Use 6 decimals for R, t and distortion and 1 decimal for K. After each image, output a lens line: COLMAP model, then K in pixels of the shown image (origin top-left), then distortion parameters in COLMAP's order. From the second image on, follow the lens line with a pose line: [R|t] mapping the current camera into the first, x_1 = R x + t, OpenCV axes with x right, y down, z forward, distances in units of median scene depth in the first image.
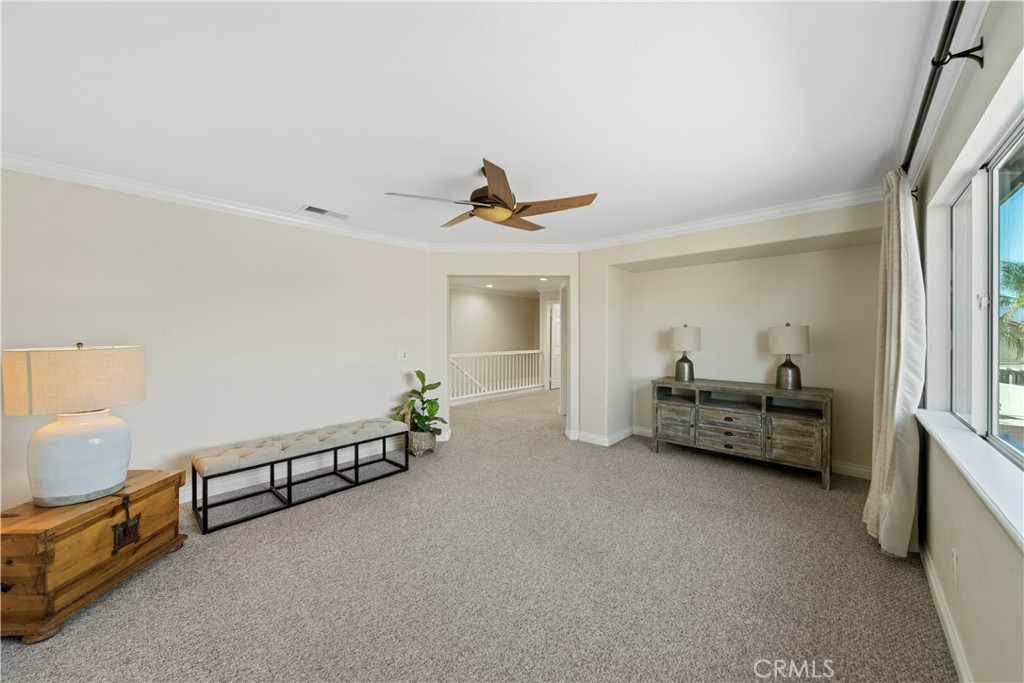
lens RADIAL K [[362.5, 0, 515.3], [0, 362.5, 343.3], [0, 0, 1]] dist [-0.001298, -0.000381]
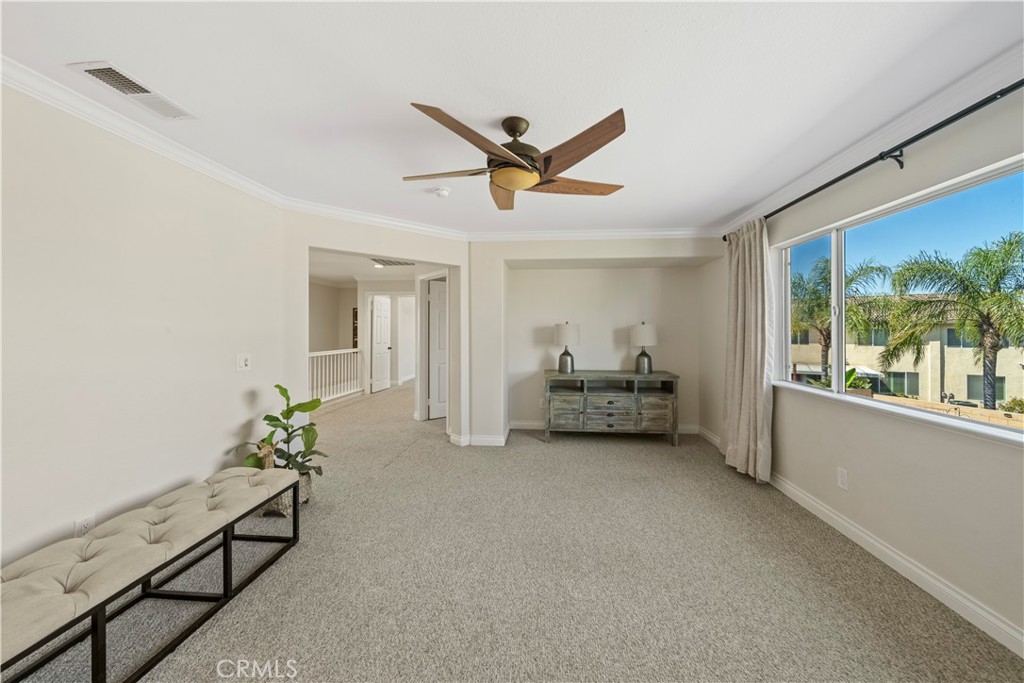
lens RADIAL K [[360.9, 0, 510.2], [0, 360.9, 334.4], [0, 0, 1]] dist [-0.001147, -0.000208]
pose [[0.800111, -0.005527, 0.599826, -0.366227], [0.013354, 0.999874, -0.008601, -0.006124], [-0.599703, 0.014892, 0.800084, 0.251208]]
